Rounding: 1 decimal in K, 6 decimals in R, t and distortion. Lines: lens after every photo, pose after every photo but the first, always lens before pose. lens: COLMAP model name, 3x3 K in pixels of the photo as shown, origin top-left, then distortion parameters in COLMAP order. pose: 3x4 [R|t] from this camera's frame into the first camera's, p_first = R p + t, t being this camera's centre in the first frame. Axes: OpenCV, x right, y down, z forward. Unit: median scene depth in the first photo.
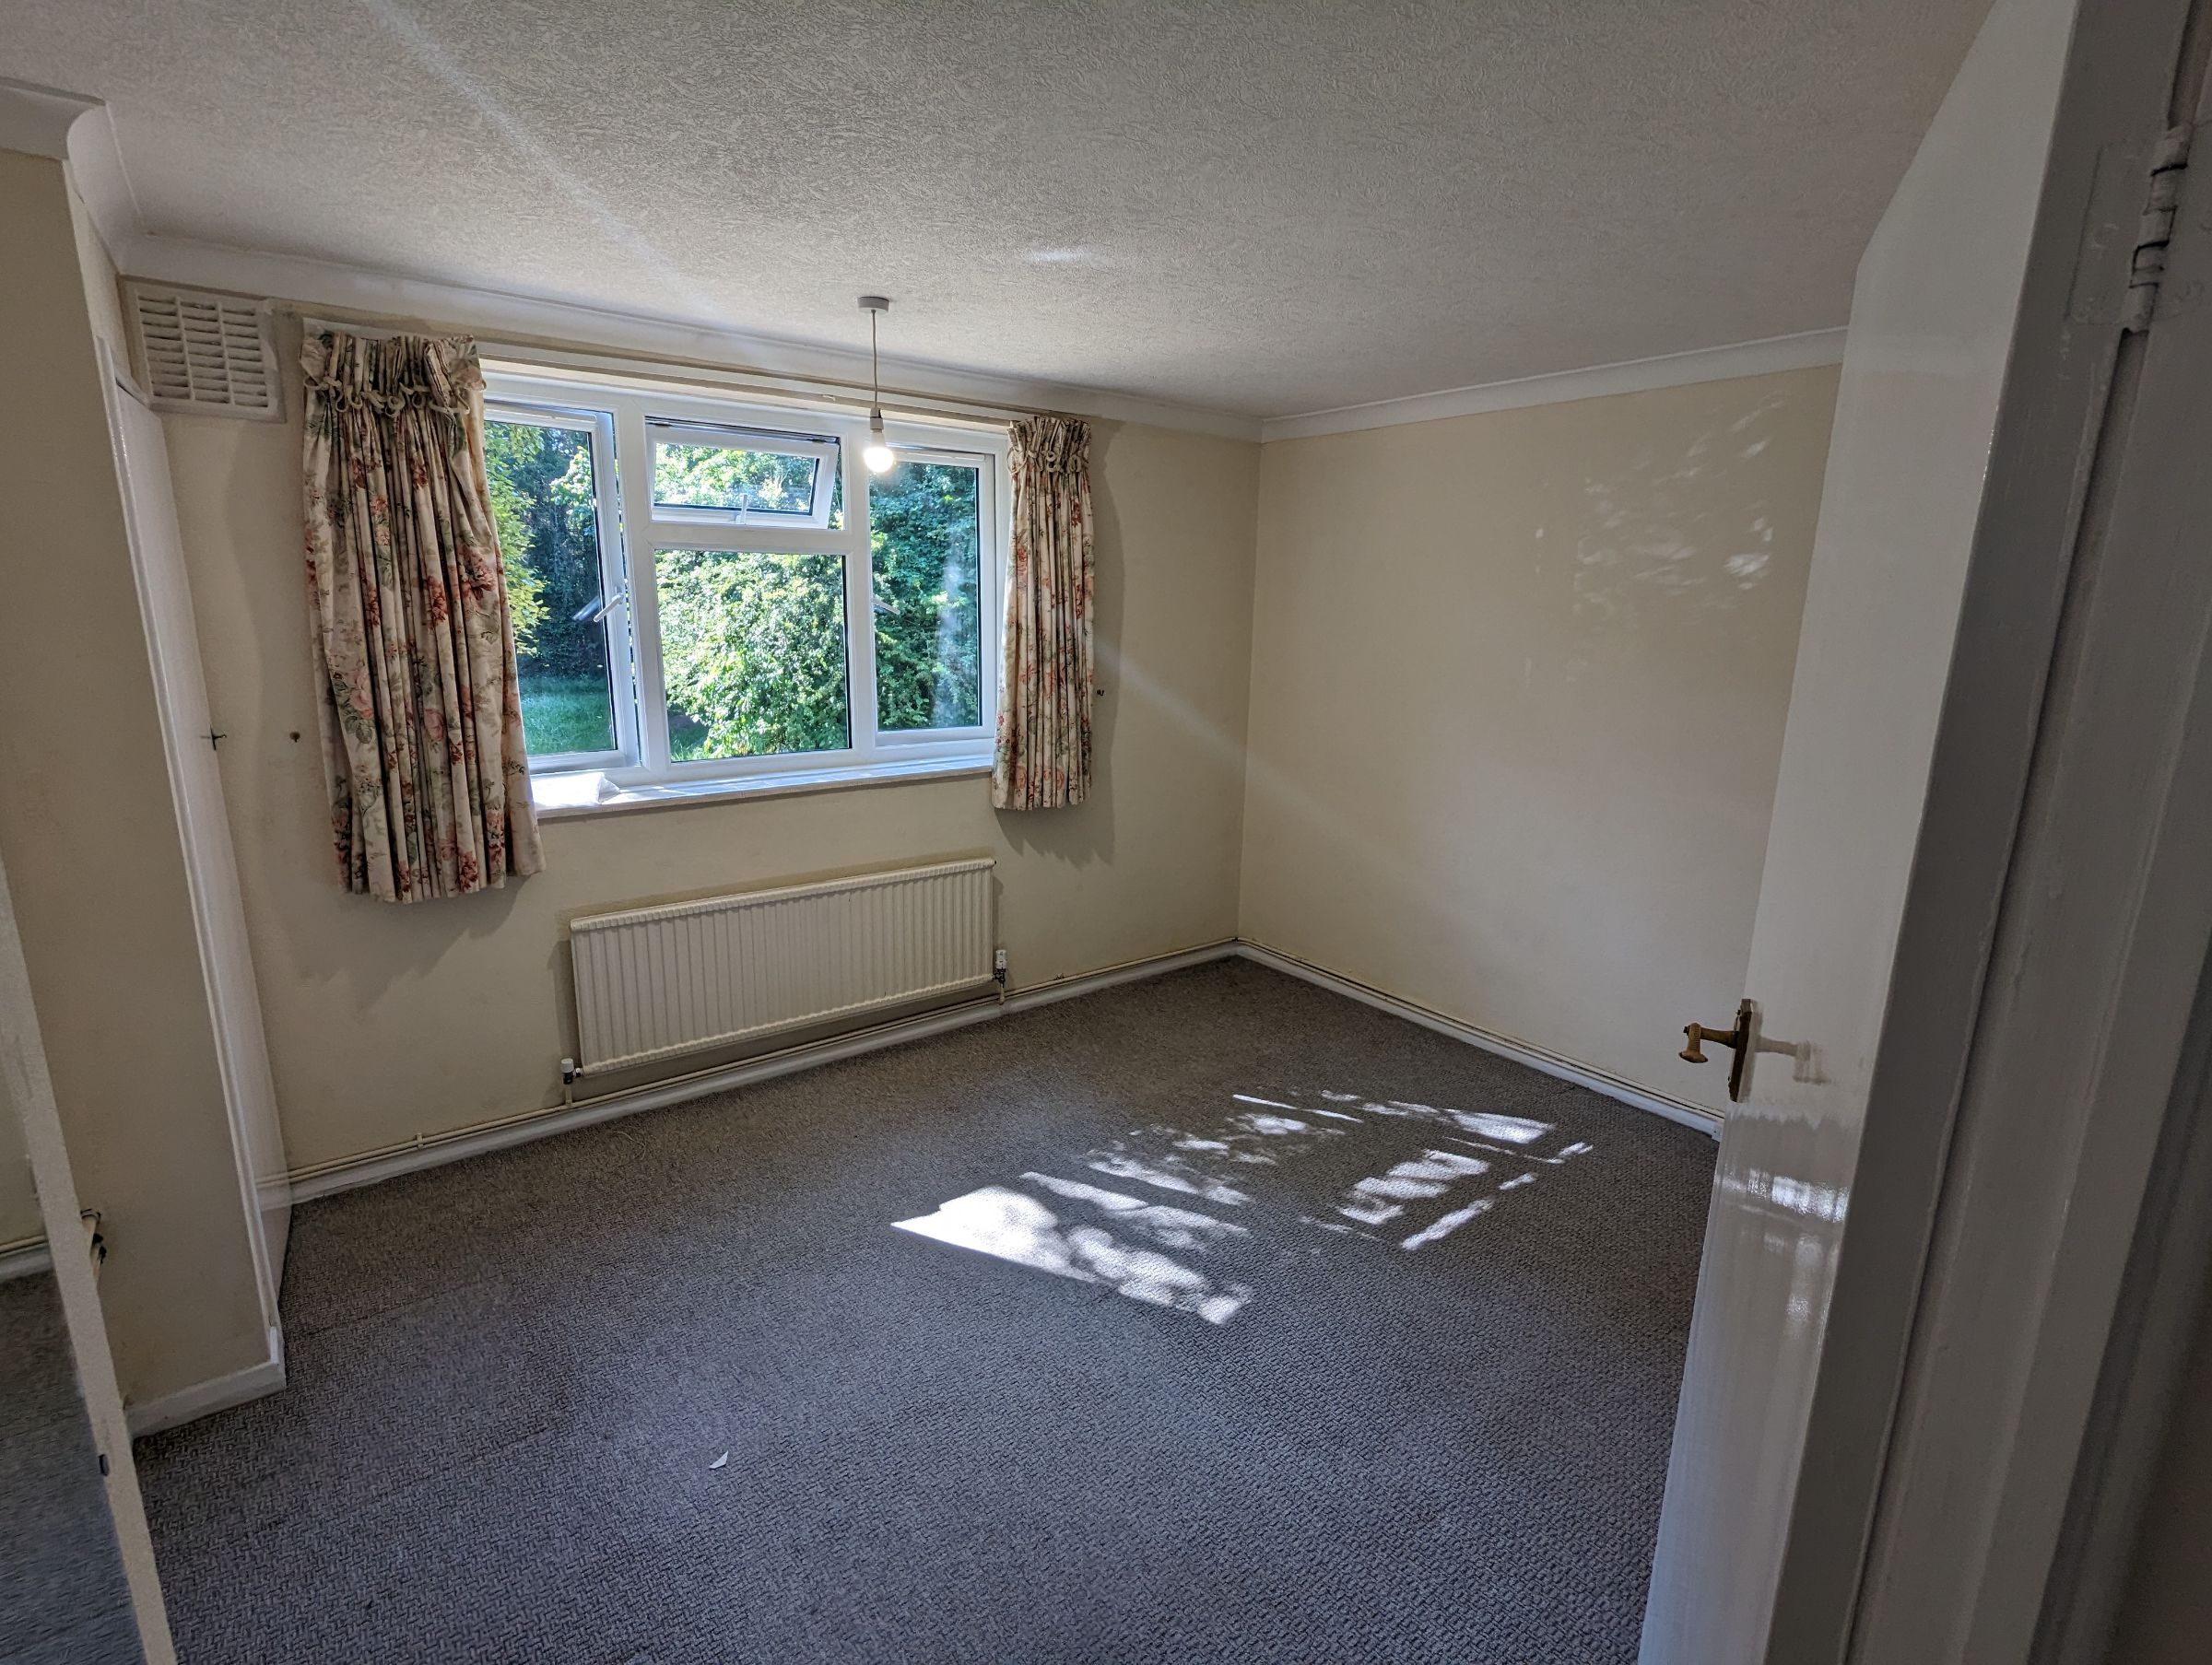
lens RADIAL K [[1064.9, 0, 1094.5], [0, 1064.9, 832.1], [0, 0, 1]] dist [0.000927, 0.000063]
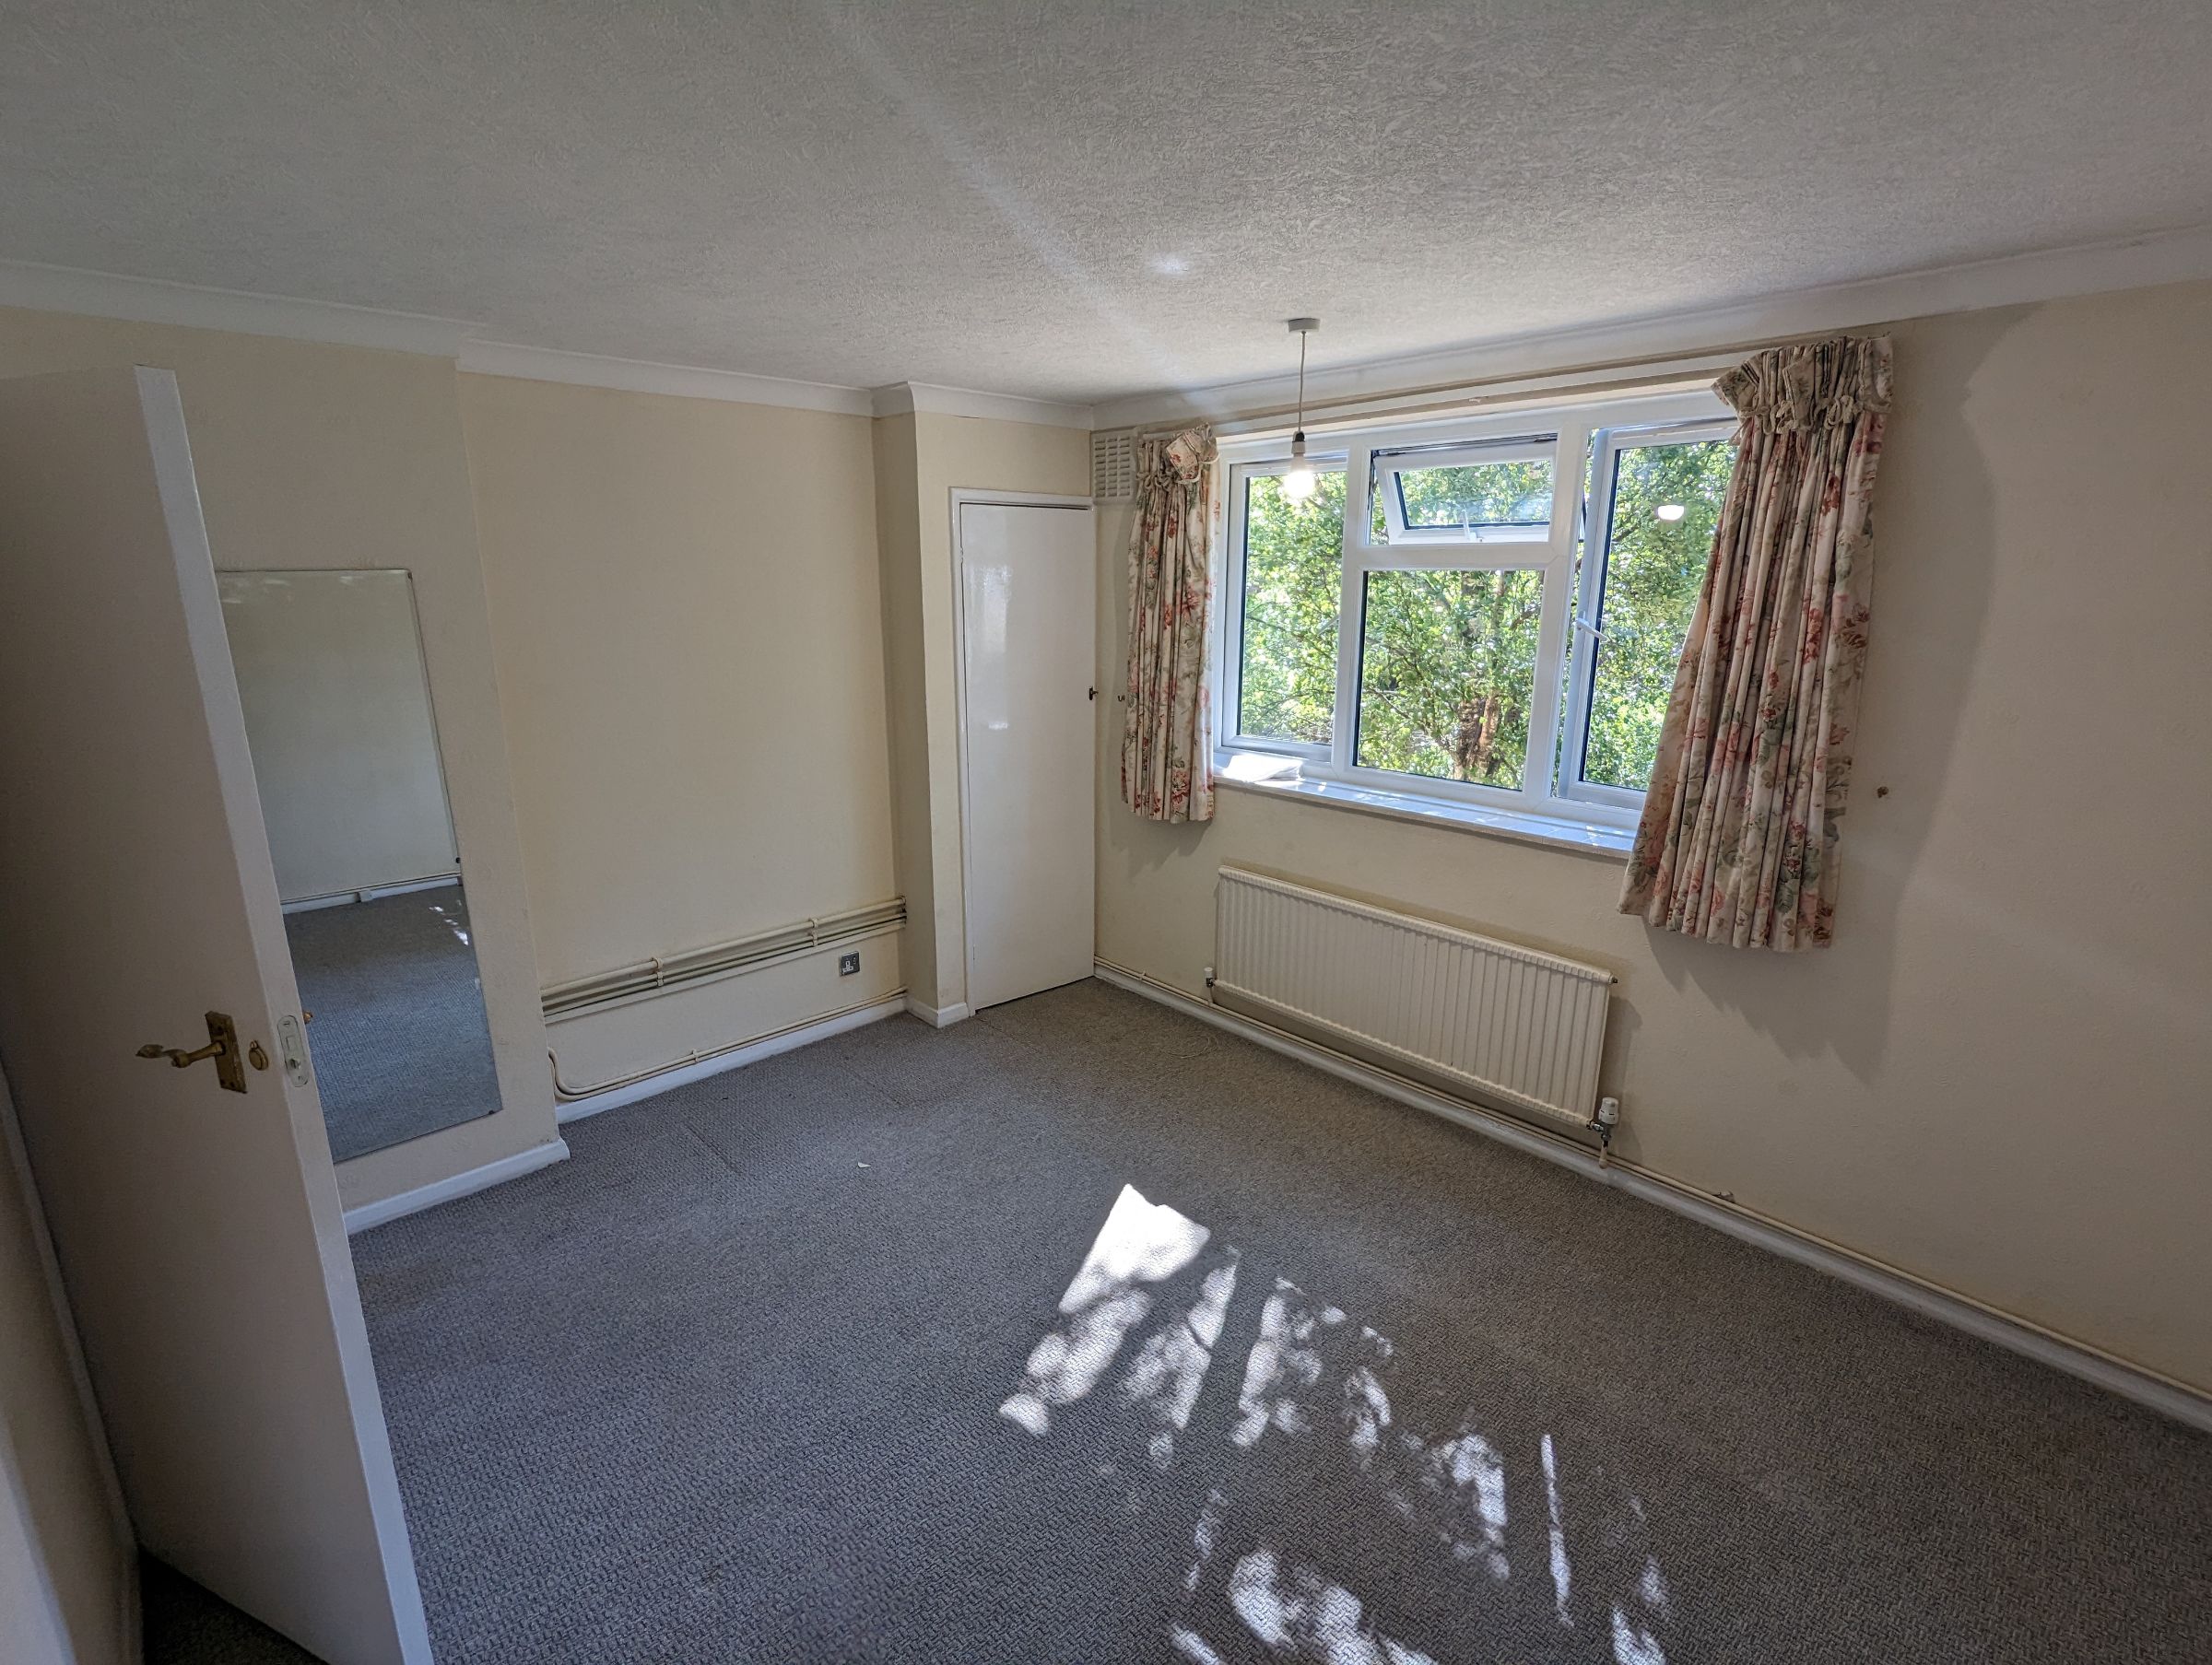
lens RADIAL K [[1046.5, 0, 1106.0], [0, 1046.5, 832.5], [0, 0, 1]] dist [-0.003510, -0.000135]
pose [[0.097196, 0.228560, -0.968666, 0.698207], [-0.210327, 0.956010, 0.204470, -0.181979], [0.972787, 0.183863, 0.140993, 0.671834]]
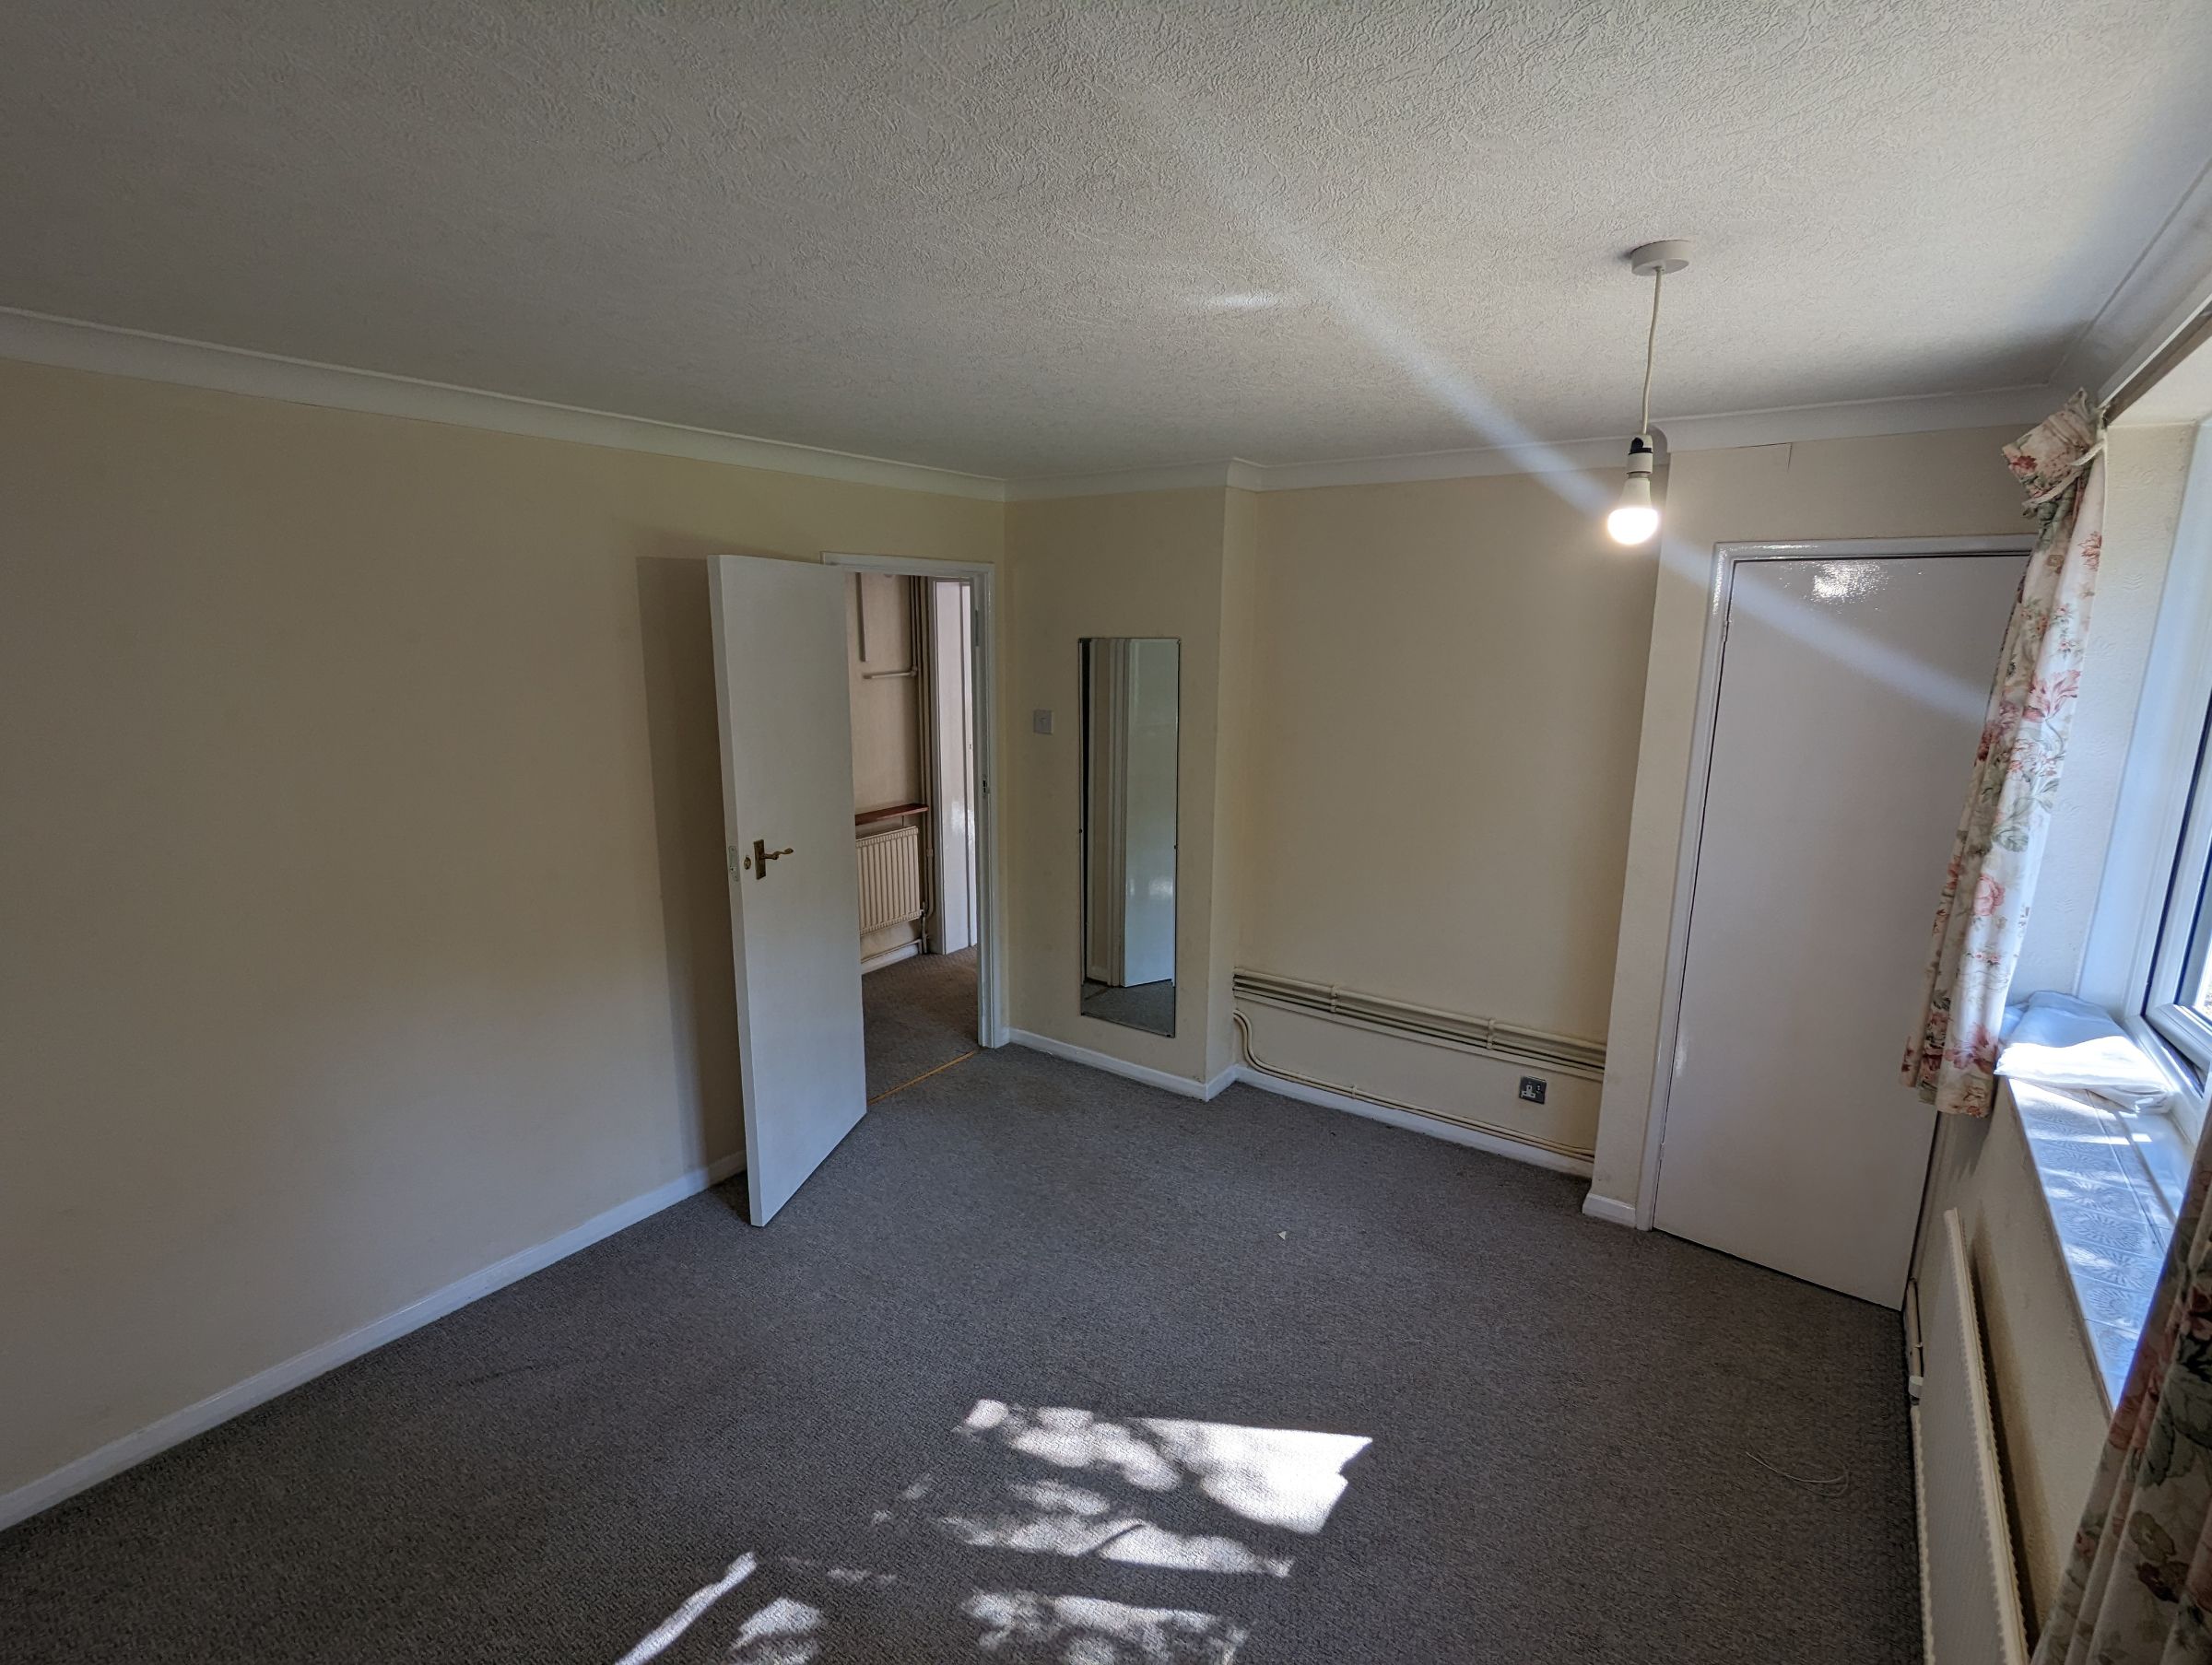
lens RADIAL K [[1046.5, 0, 1106.0], [0, 1046.5, 832.5], [0, 0, 1]] dist [-0.003510, -0.000135]
pose [[-0.958579, 0.032499, -0.282967, 0.215466], [-0.081708, 0.920337, 0.382496, -0.346316], [0.272856, 0.389773, -0.879560, 1.328541]]
